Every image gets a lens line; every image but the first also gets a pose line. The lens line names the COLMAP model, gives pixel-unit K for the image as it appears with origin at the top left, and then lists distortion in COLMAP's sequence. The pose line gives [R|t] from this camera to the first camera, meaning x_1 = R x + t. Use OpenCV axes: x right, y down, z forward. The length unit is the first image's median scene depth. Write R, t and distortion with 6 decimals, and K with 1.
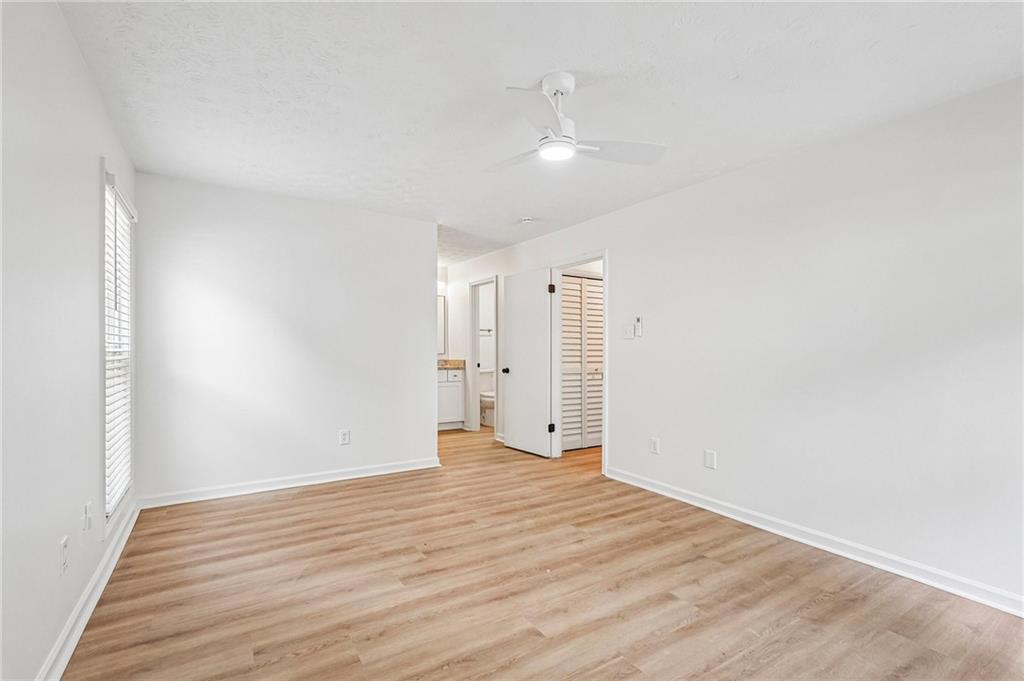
lens RADIAL K [[457.6, 0, 512.7], [0, 457.6, 344.3], [0, 0, 1]] dist [-0.009378, 0.011109]
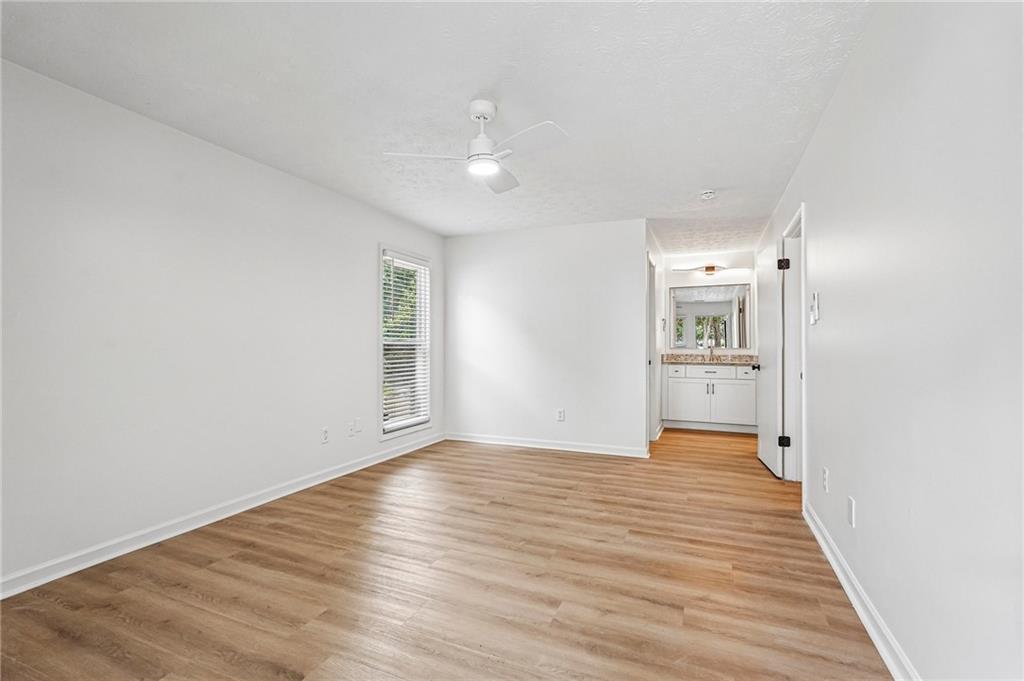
lens RADIAL K [[457.6, 0, 512.7], [0, 457.6, 344.3], [0, 0, 1]] dist [-0.009378, 0.011109]
pose [[0.561821, -0.007486, -0.827225, 0.849677], [0.010824, 0.999940, -0.001698, 0.027591], [0.827188, -0.008000, 0.561868, 0.337318]]
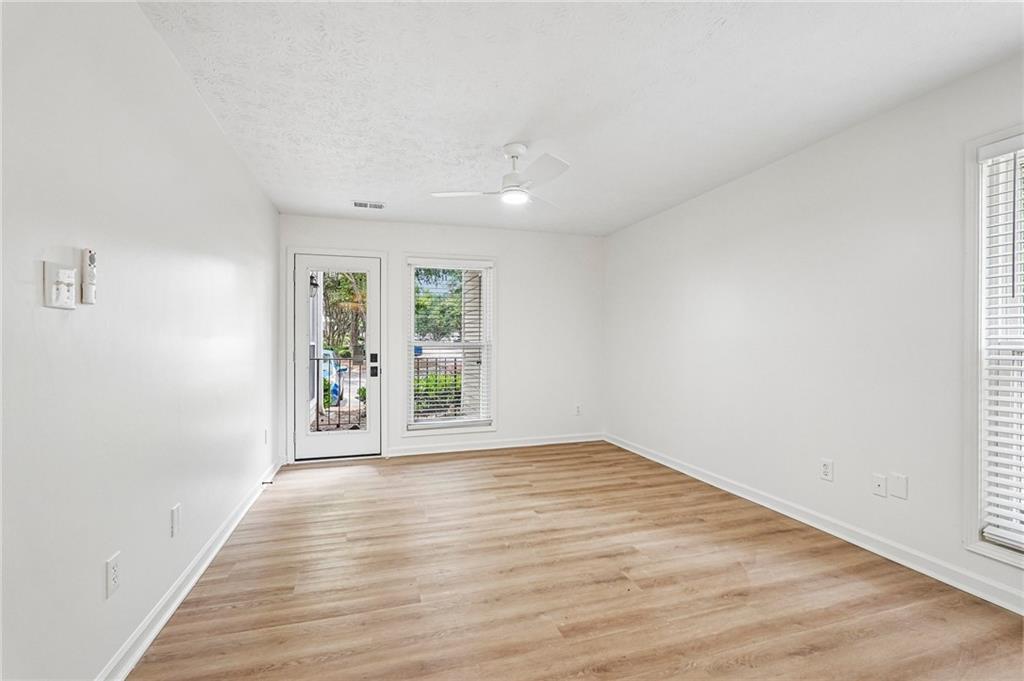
lens RADIAL K [[459.7, 0, 522.7], [0, 459.7, 341.2], [0, 0, 1]] dist [-0.001430, 0.010751]
pose [[-0.970816, -0.007657, 0.239705, -0.202478], [-0.009047, 0.999948, -0.004702, 0.012877], [-0.239657, -0.006733, -0.970834, 1.836112]]
